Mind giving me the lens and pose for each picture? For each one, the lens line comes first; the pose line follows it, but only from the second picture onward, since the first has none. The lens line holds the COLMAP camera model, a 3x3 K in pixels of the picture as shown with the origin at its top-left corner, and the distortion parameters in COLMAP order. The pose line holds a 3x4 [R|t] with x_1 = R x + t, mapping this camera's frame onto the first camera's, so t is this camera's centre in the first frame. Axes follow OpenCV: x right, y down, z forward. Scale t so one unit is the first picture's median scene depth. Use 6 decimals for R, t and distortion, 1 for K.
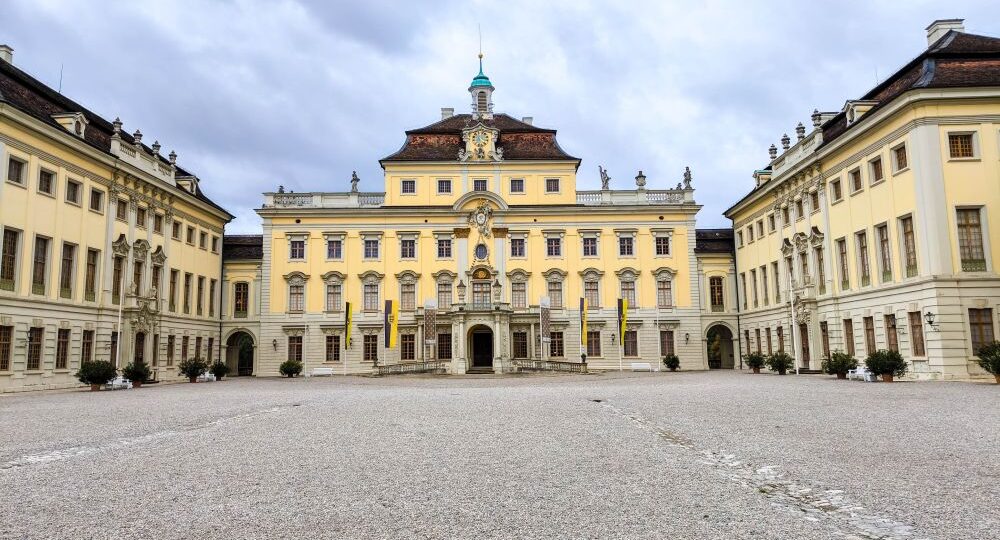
lens RADIAL K [[734.0, 0, 486.1], [0, 734.0, 255.4], [0, 0, 1]] dist [0.050717, -0.010800]
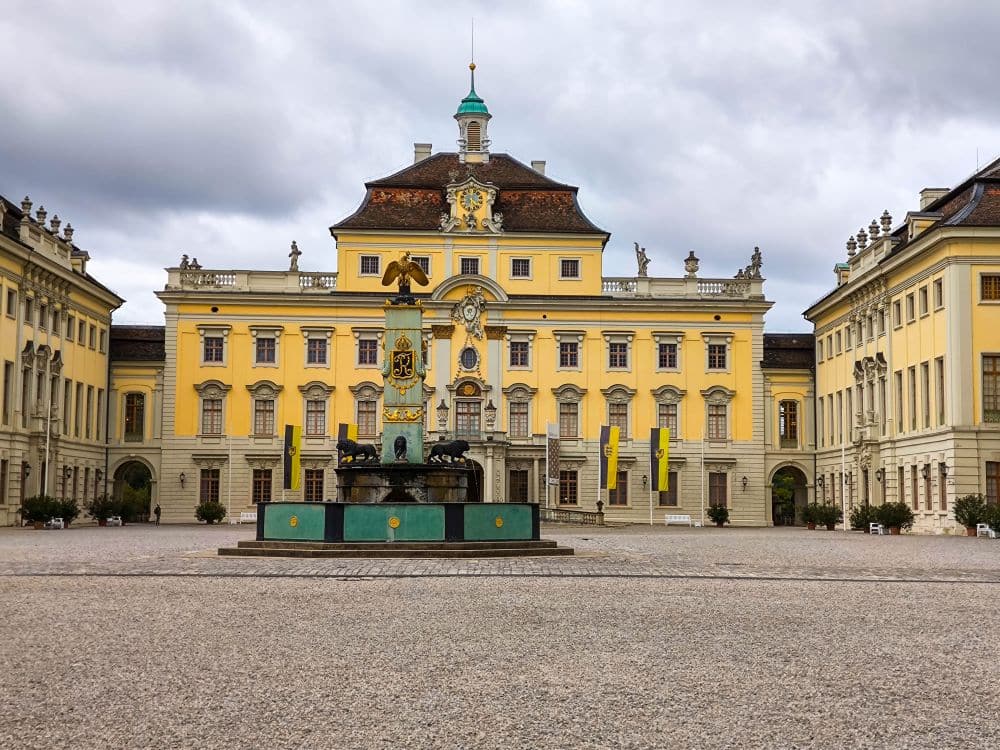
lens RADIAL K [[1541.1, 0, 509.5], [0, 1541.1, 376.3], [0, 0, 1]] dist [0.153933, 0.000000]
pose [[0.998983, 0.024677, 0.037738, -0.023758], [-0.026618, 0.998301, 0.051832, -0.067752], [-0.036395, -0.052784, 0.997943, -0.526249]]
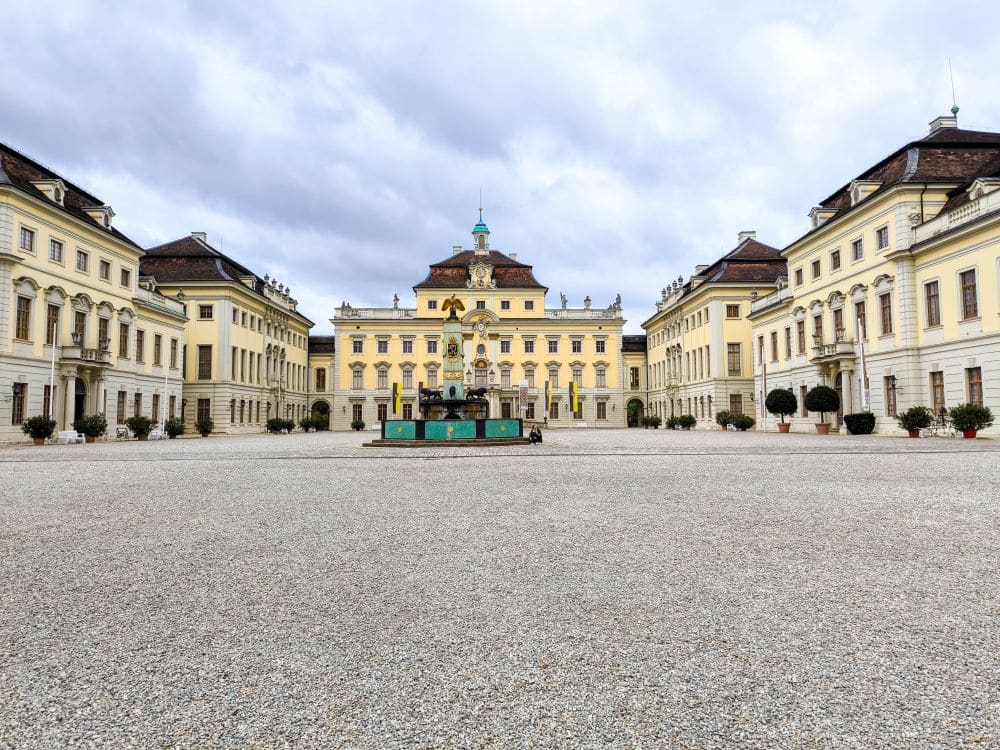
lens RADIAL K [[731.0, 0, 510.6], [0, 731.0, 371.2], [0, 0, 1]] dist [0.044424, -0.019946]
pose [[0.998470, 0.008929, 0.054575, -0.027728], [-0.012679, 0.997552, 0.068766, -0.064410], [-0.053828, -0.069353, 0.996139, -0.501403]]
